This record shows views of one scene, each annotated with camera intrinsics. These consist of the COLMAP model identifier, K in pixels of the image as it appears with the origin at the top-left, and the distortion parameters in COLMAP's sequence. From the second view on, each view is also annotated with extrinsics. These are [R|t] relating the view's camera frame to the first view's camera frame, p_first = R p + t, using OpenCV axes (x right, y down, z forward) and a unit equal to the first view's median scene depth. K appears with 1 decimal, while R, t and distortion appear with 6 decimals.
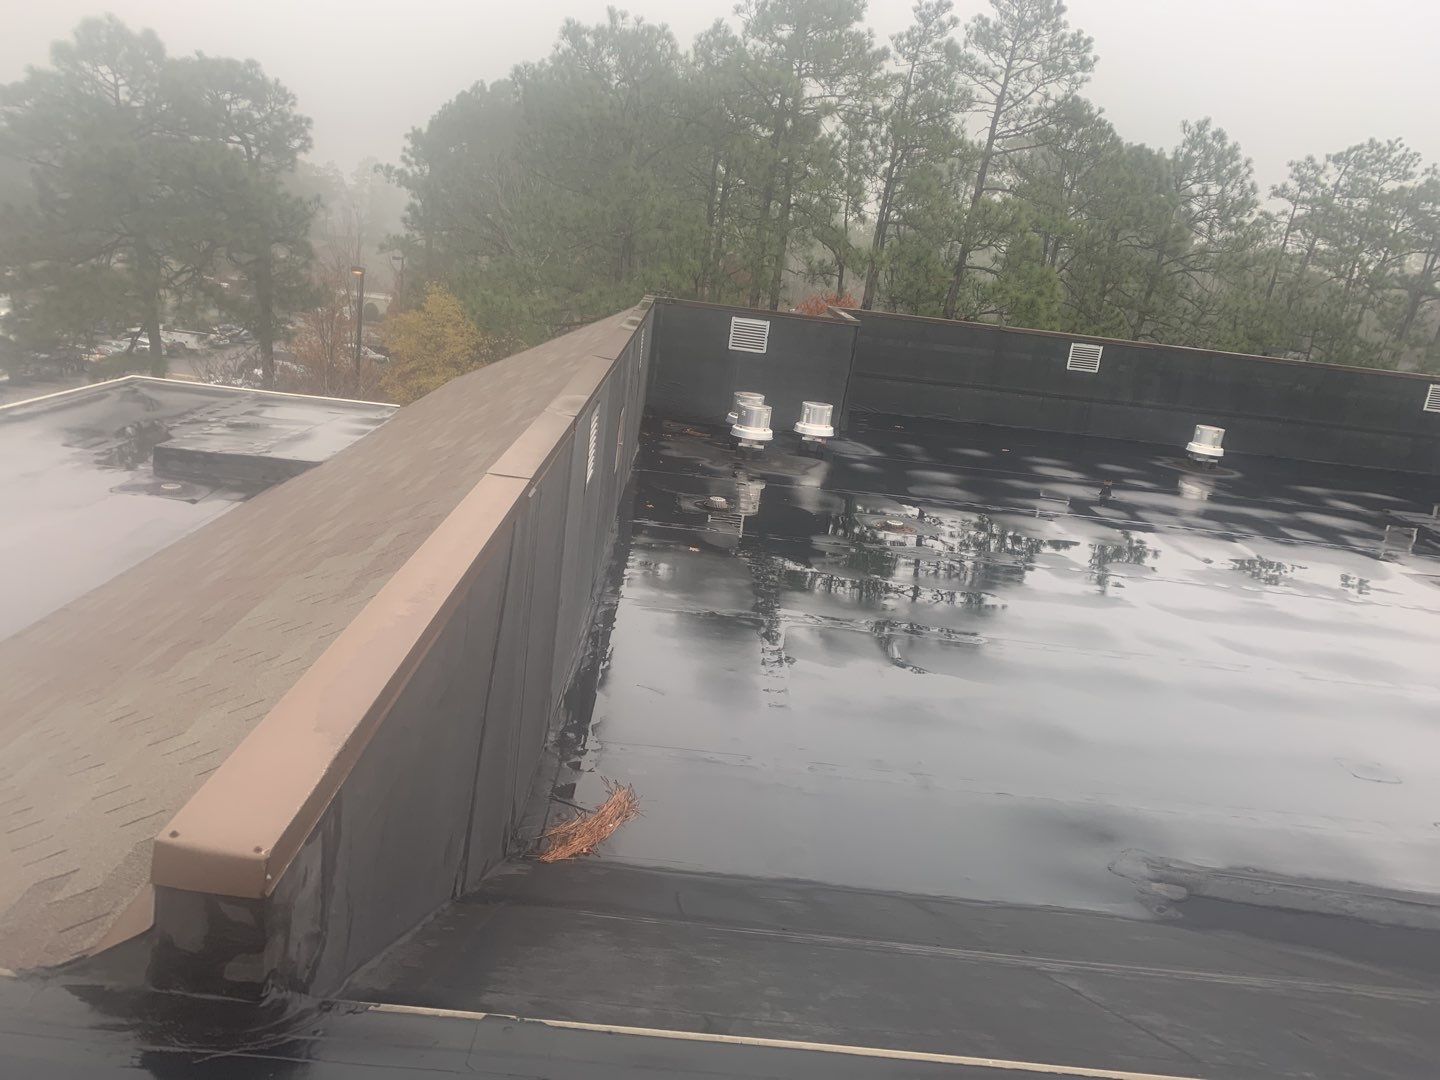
lens RADIAL K [[1098.3, 0, 705.2], [0, 1098.3, 532.9], [0, 0, 1]] dist [0.038925, -0.037008]
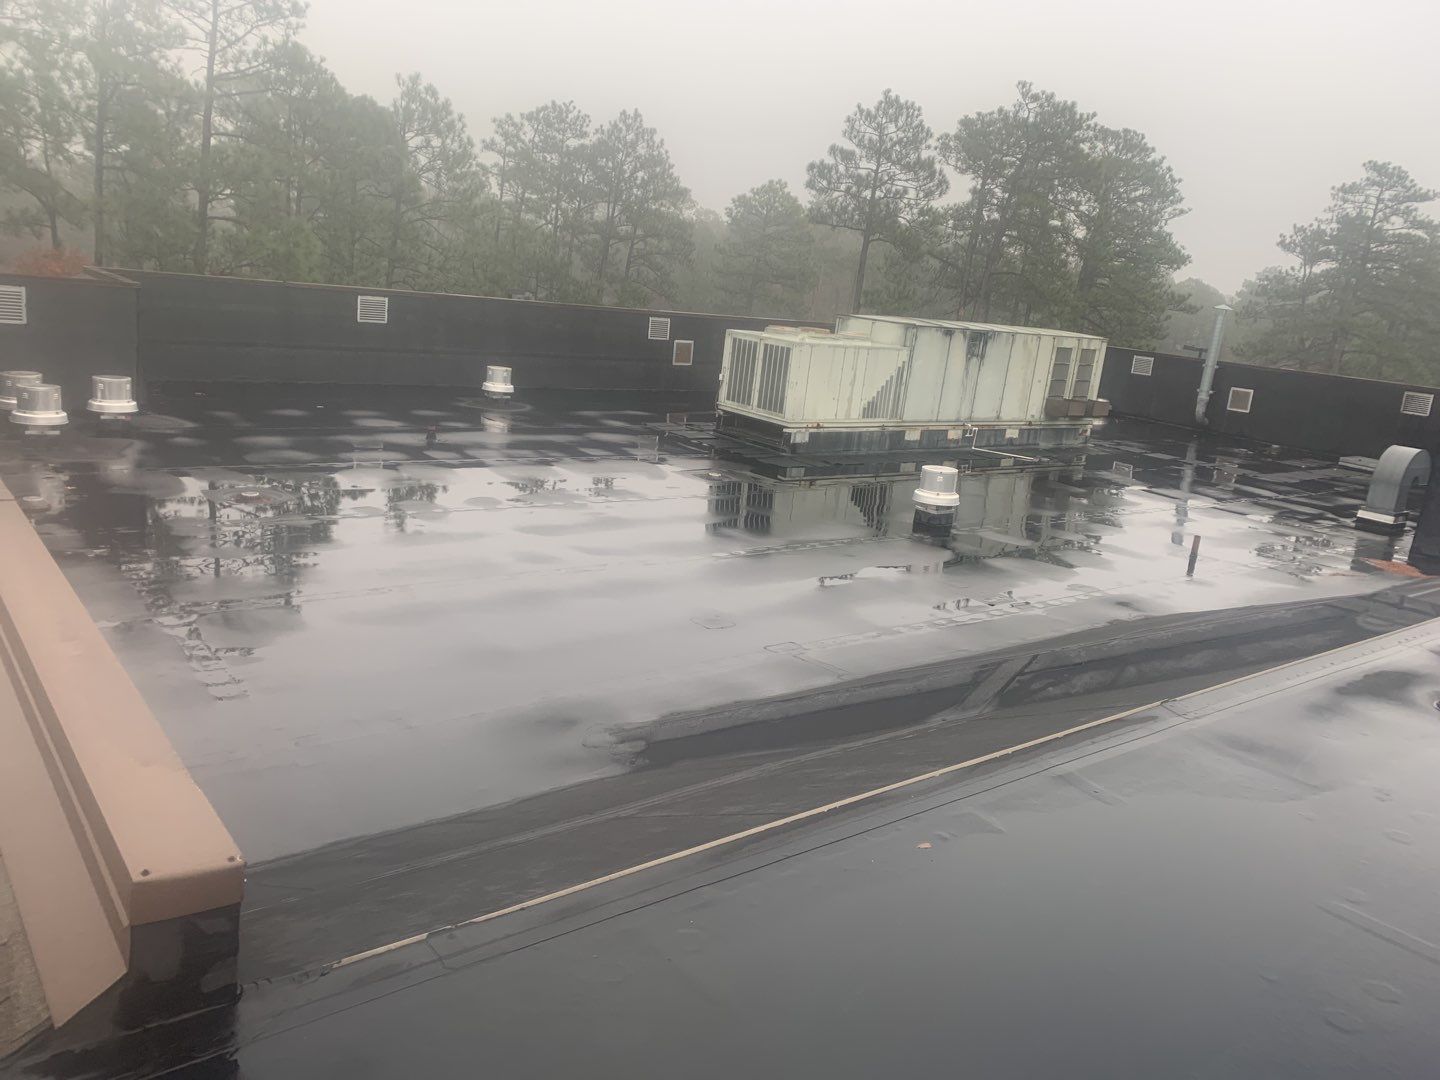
lens RADIAL K [[1098.3, 0, 695.1], [0, 1098.3, 538.2], [0, 0, 1]] dist [0.038925, -0.037008]
pose [[0.795896, -0.179905, 0.578086, -0.029768], [0.150629, 0.983647, 0.098737, -0.002700], [-0.586396, 0.008492, 0.809980, -0.006412]]
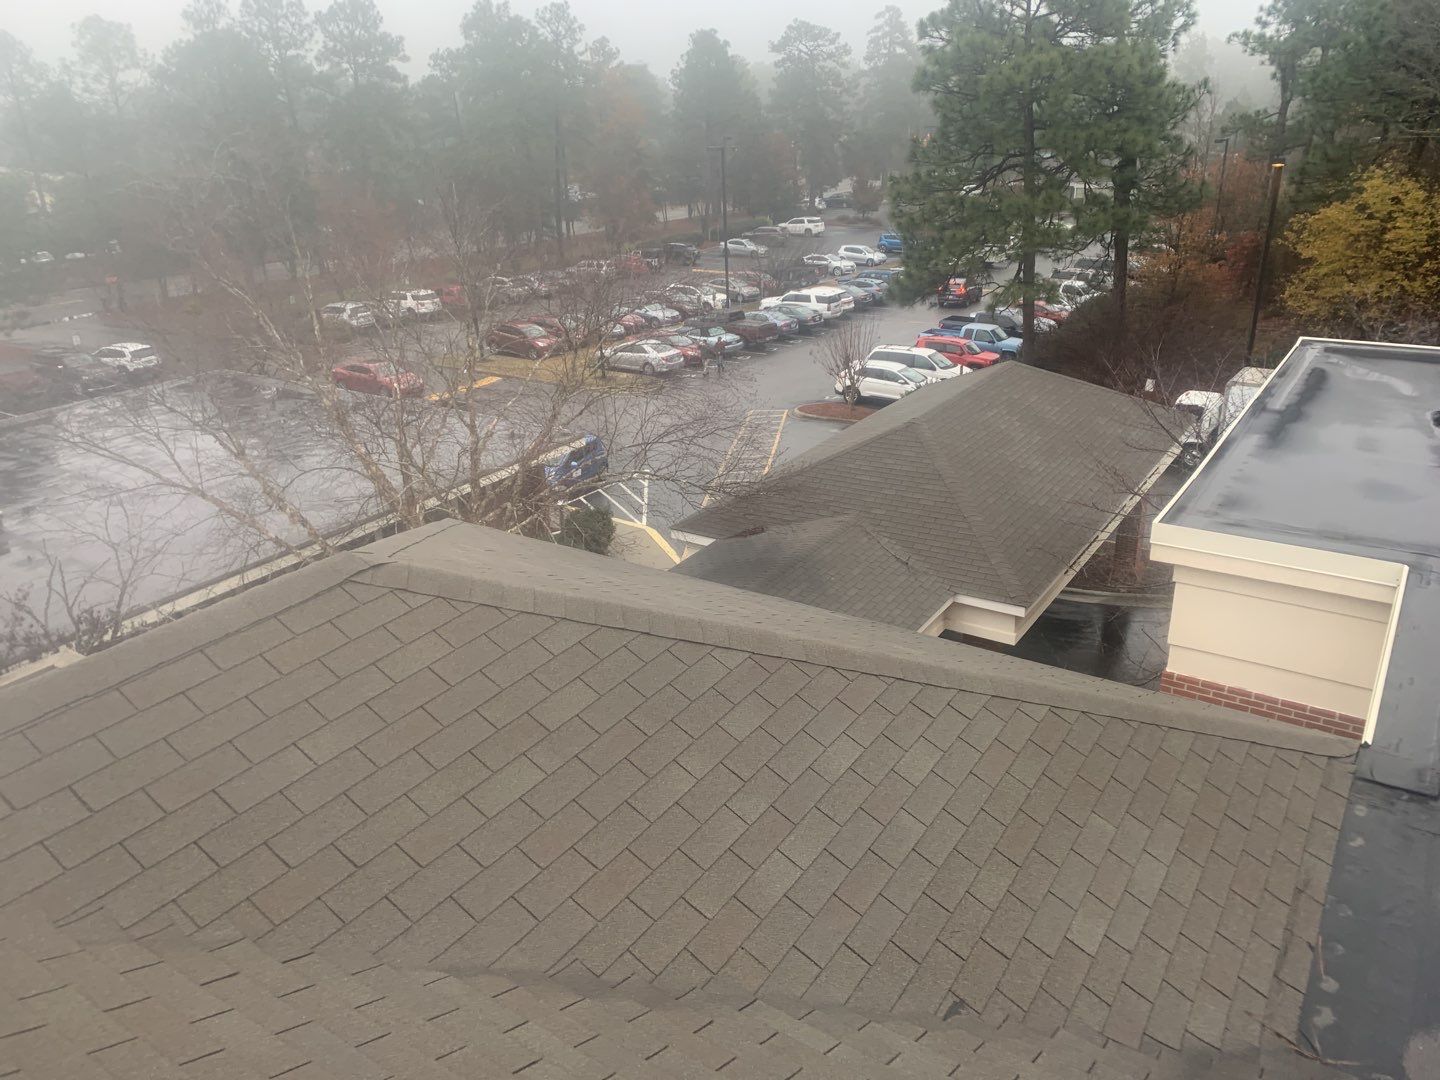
lens RADIAL K [[1098.3, 0, 693.2], [0, 1098.3, 531.6], [0, 0, 1]] dist [0.038925, -0.037008]
pose [[0.811911, 0.072739, -0.579232, -0.216400], [-0.020386, 0.995135, 0.096392, -0.038168], [0.583425, -0.066453, 0.809444, 0.044584]]
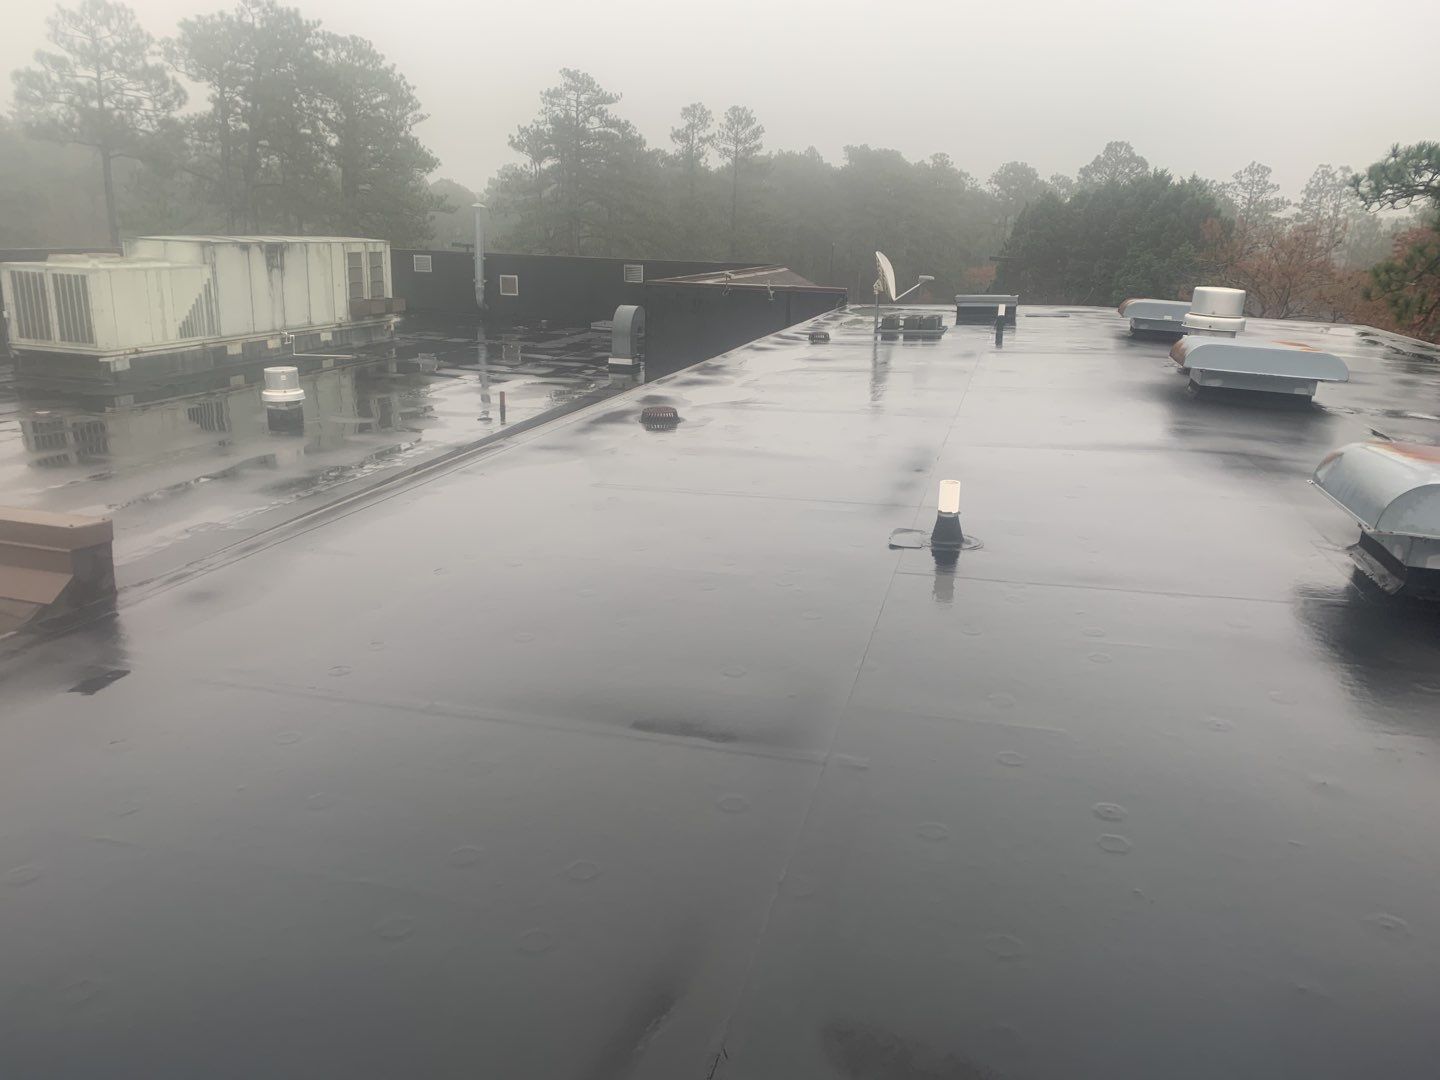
lens RADIAL K [[1098.3, 0, 705.1], [0, 1098.3, 537.8], [0, 0, 1]] dist [0.038925, -0.037008]
pose [[0.279831, -0.364791, 0.888044, -0.110888], [0.254337, 0.920117, 0.297823, -0.001148], [-0.925747, 0.142522, 0.350257, -0.048559]]
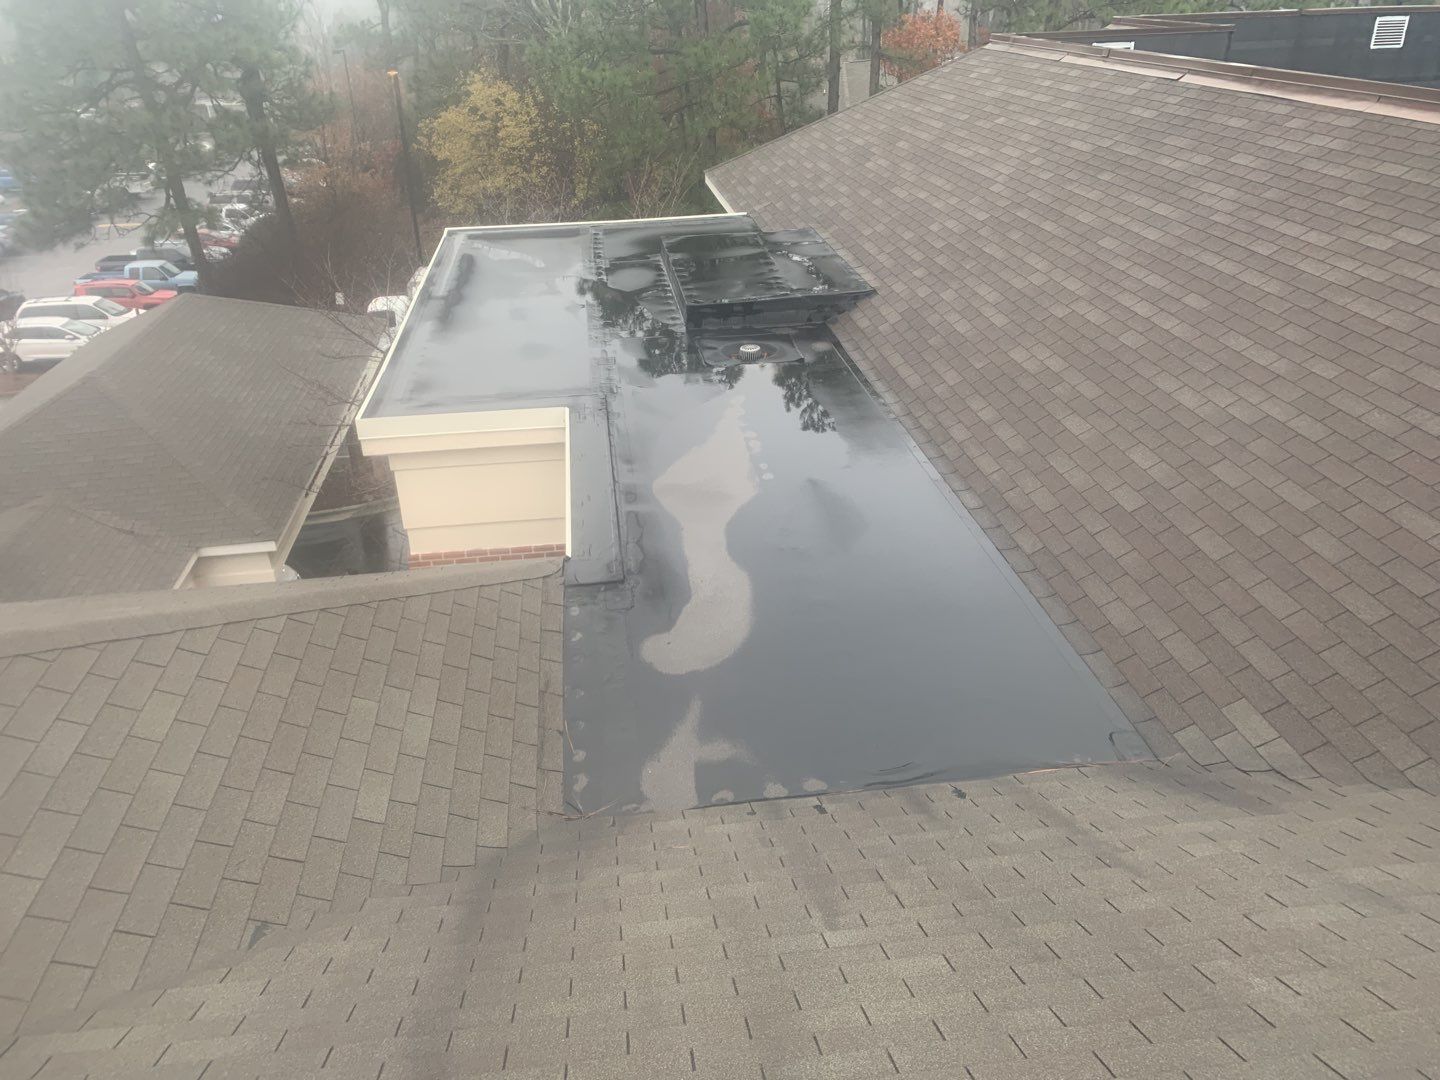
lens RADIAL K [[1098.3, 0, 714.7], [0, 1098.3, 531.3], [0, 0, 1]] dist [0.038925, -0.037008]
pose [[0.982980, -0.179351, 0.039783, -0.209247], [0.167070, 0.962789, 0.212428, -0.033519], [-0.076402, -0.202166, 0.976367, 0.045630]]
